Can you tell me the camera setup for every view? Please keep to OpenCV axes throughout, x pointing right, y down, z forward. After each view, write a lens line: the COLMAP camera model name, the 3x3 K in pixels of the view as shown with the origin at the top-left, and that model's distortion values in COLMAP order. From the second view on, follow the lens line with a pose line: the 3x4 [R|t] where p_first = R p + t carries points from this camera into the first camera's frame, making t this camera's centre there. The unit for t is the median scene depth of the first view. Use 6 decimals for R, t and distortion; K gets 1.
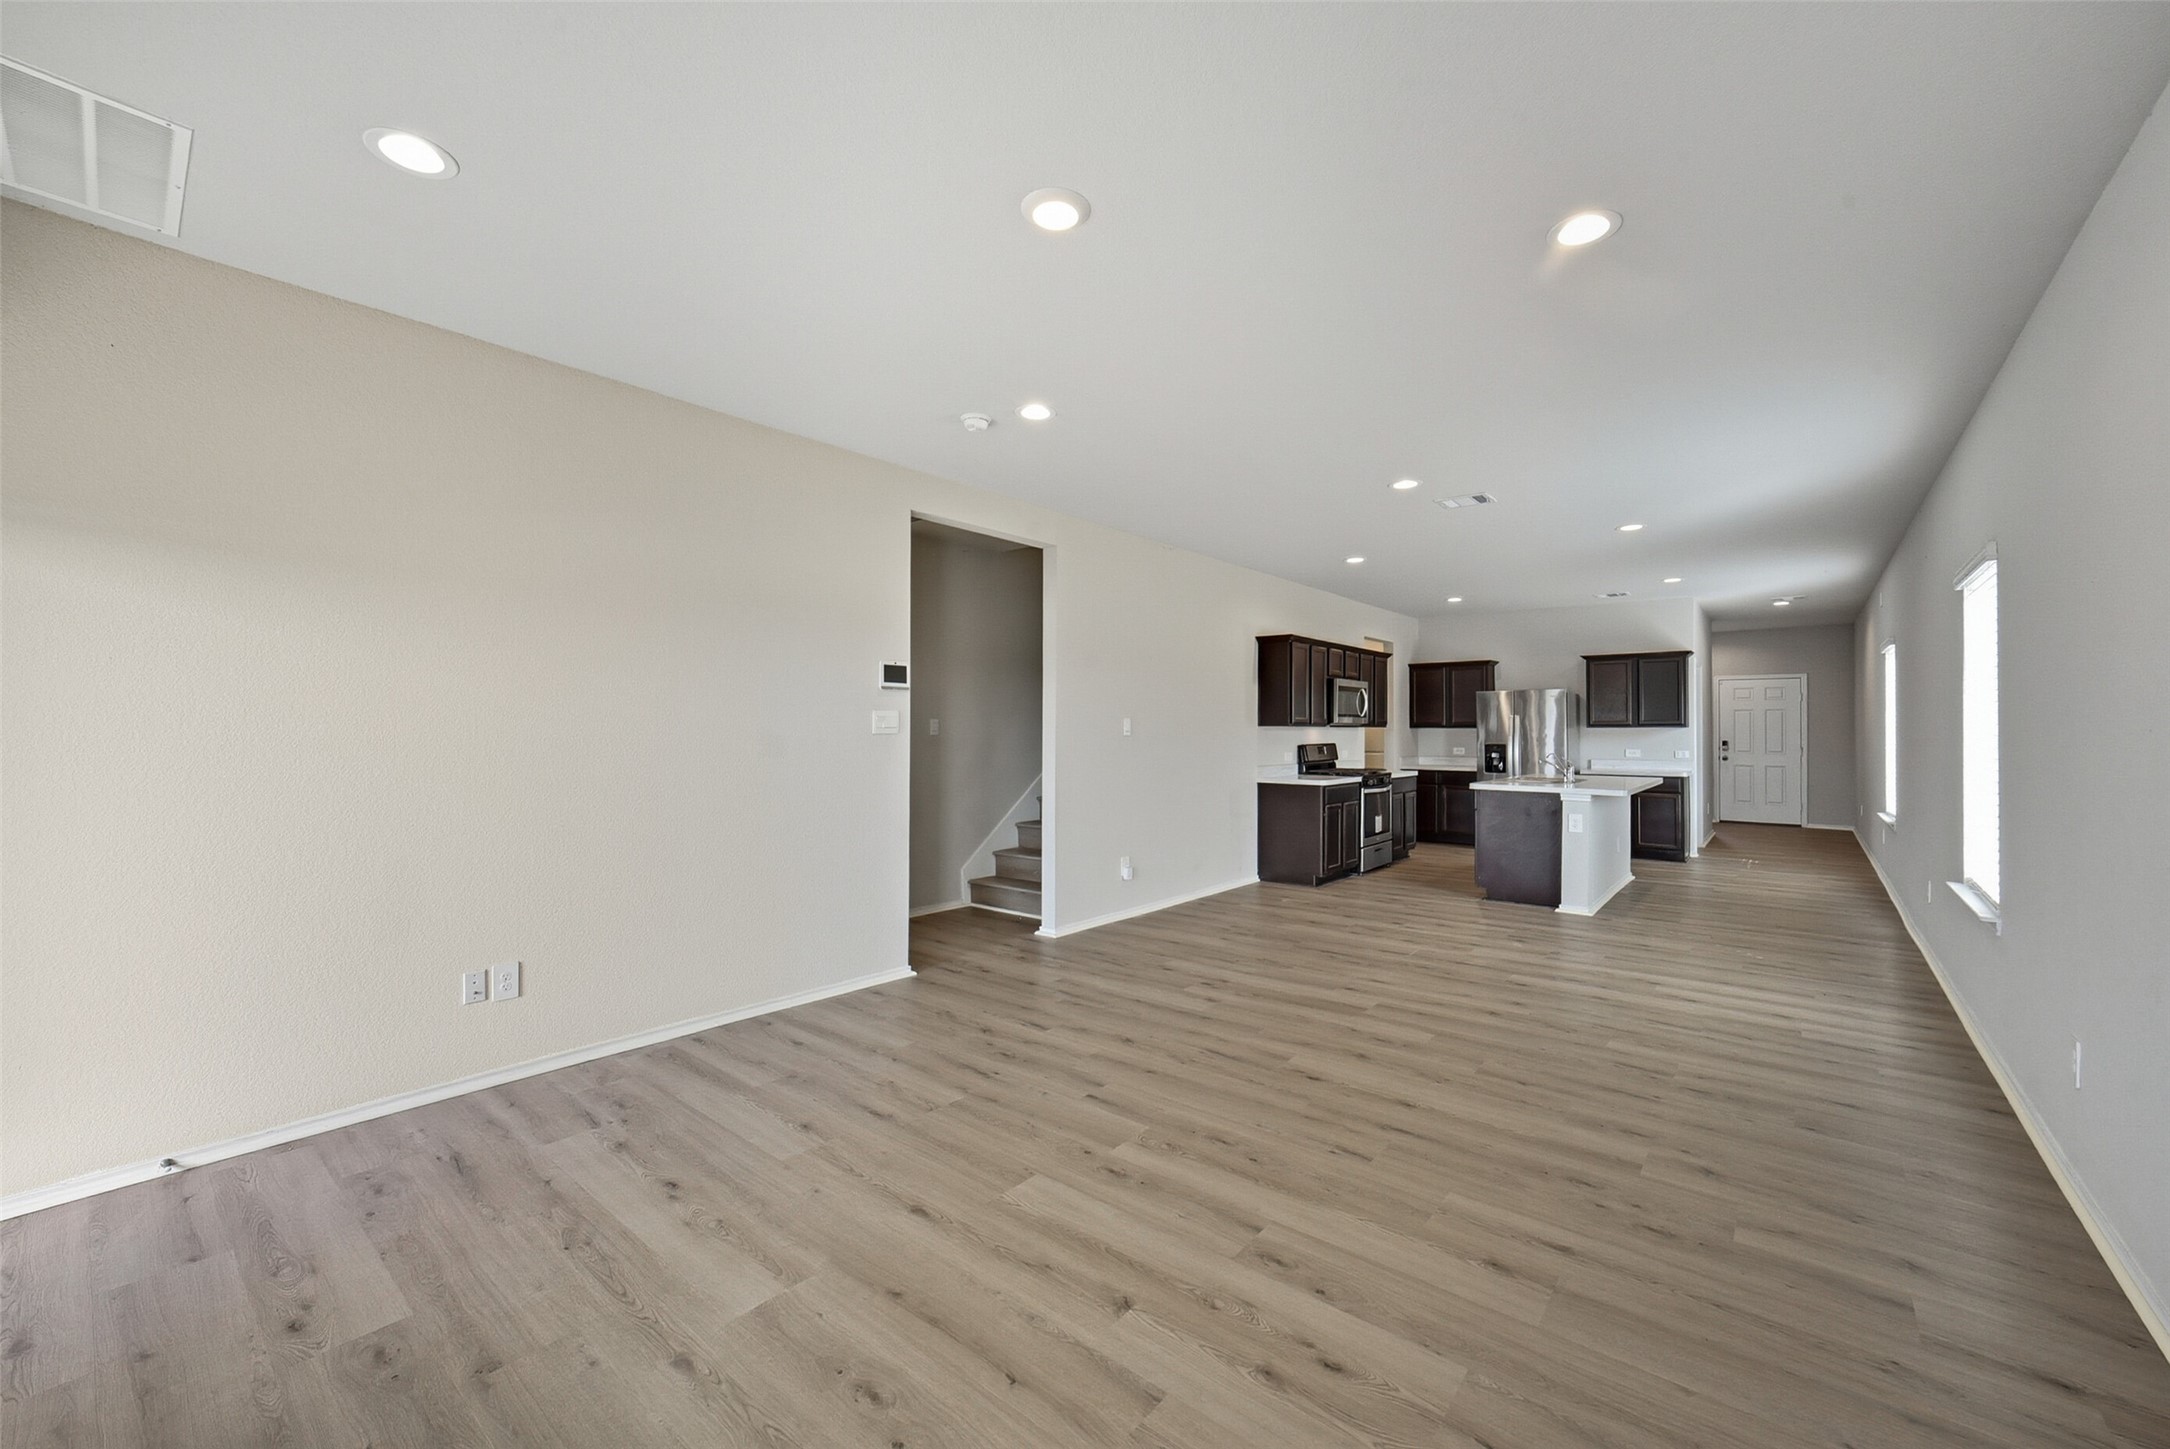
lens RADIAL K [[867.8, 0, 1094.2], [0, 867.8, 729.0], [0, 0, 1]] dist [0.000221, 0.000395]
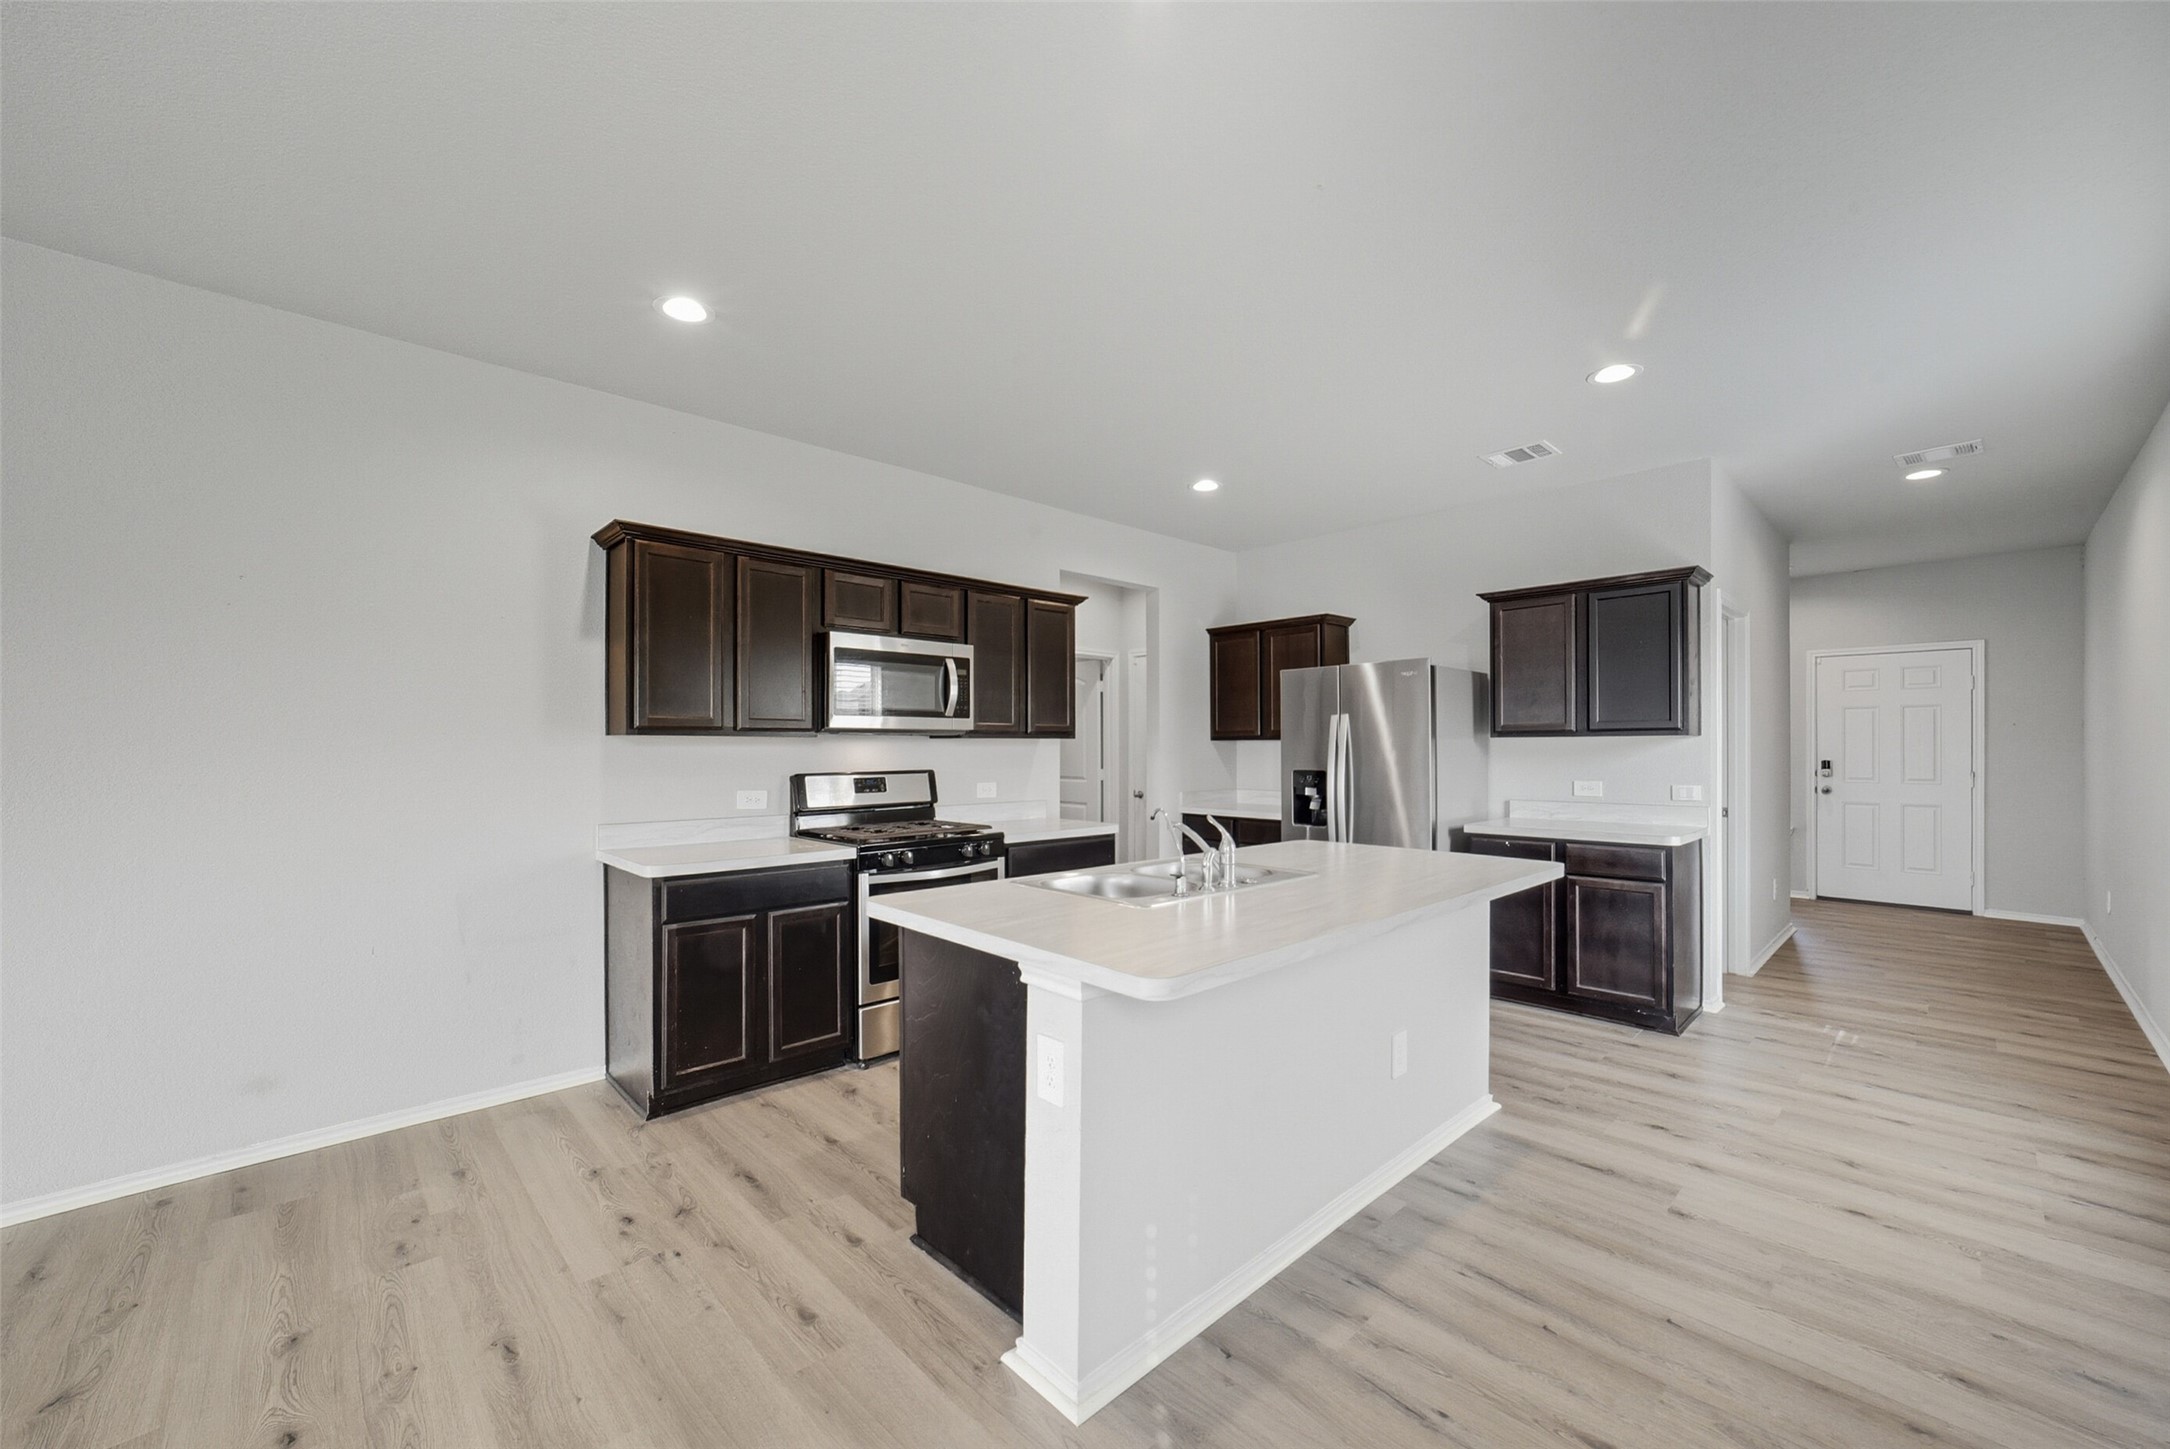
lens RADIAL K [[854.4, 0, 1081.1], [0, 854.4, 749.1], [0, 0, 1]] dist [0.000923, 0.000201]
pose [[0.992083, -0.002003, -0.125566, 0.401470], [0.002628, 0.999985, 0.004815, 0.002310], [0.125554, -0.005106, 0.992074, 0.487078]]
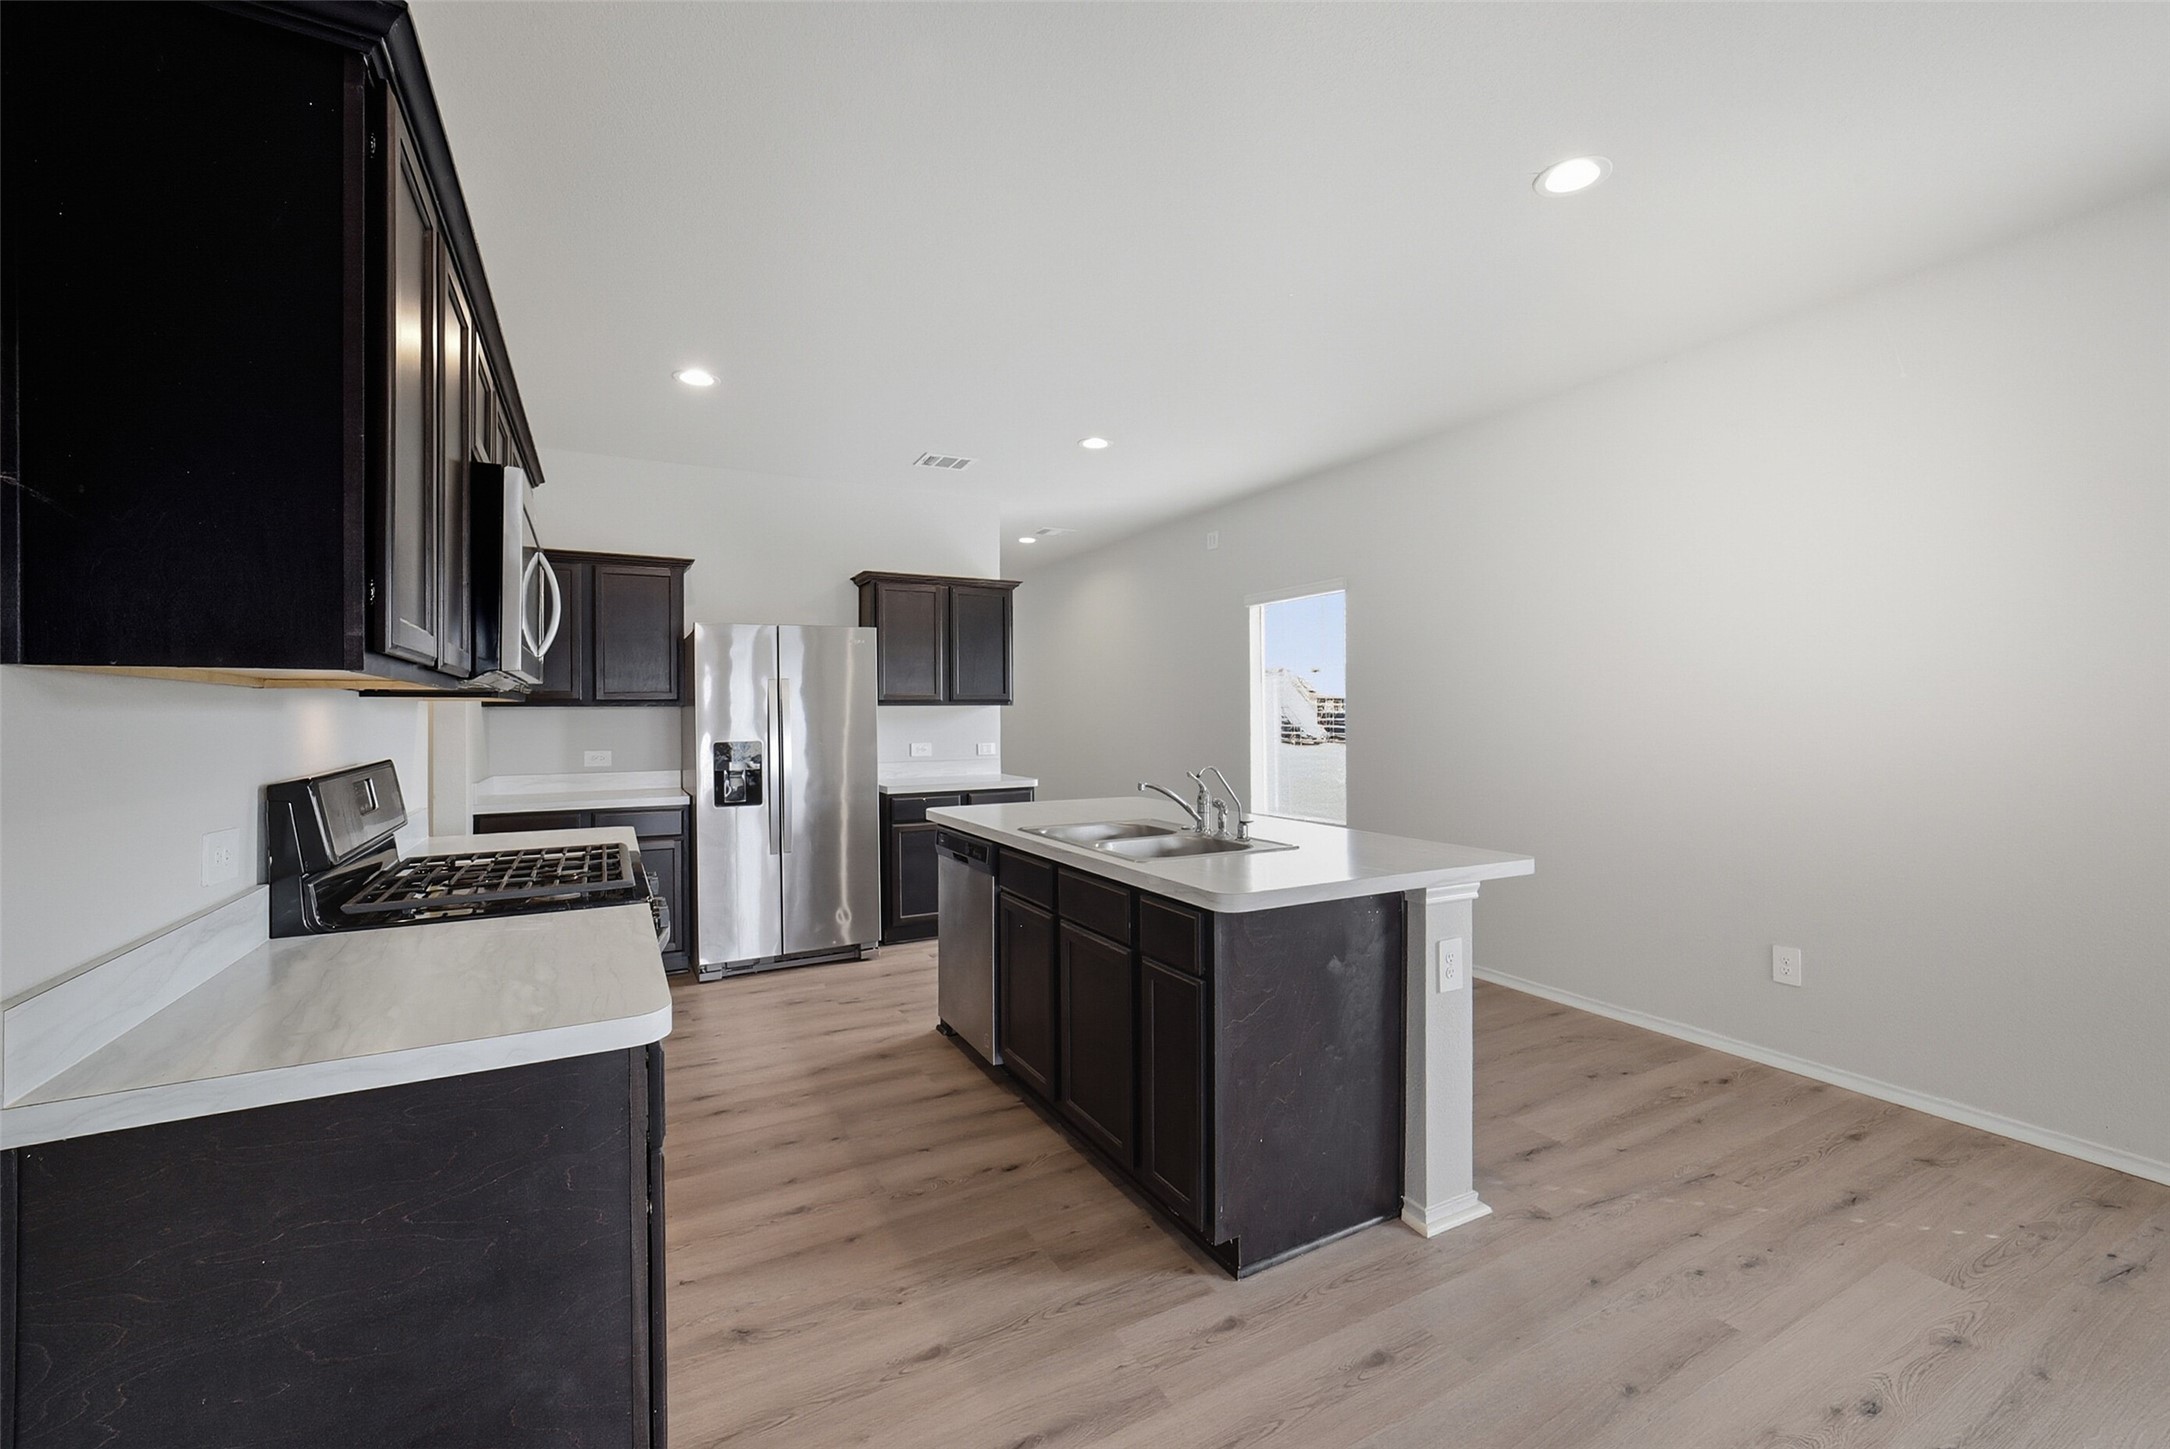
lens RADIAL K [[881.7, 0, 1112.9], [0, 881.7, 728.5], [0, 0, 1]] dist [-0.000418, 0.013326]
pose [[0.366490, -0.015706, 0.930289, 0.110376], [-0.003681, 0.999825, 0.018330, 0.002266], [-0.930415, -0.010142, 0.366368, 0.670787]]
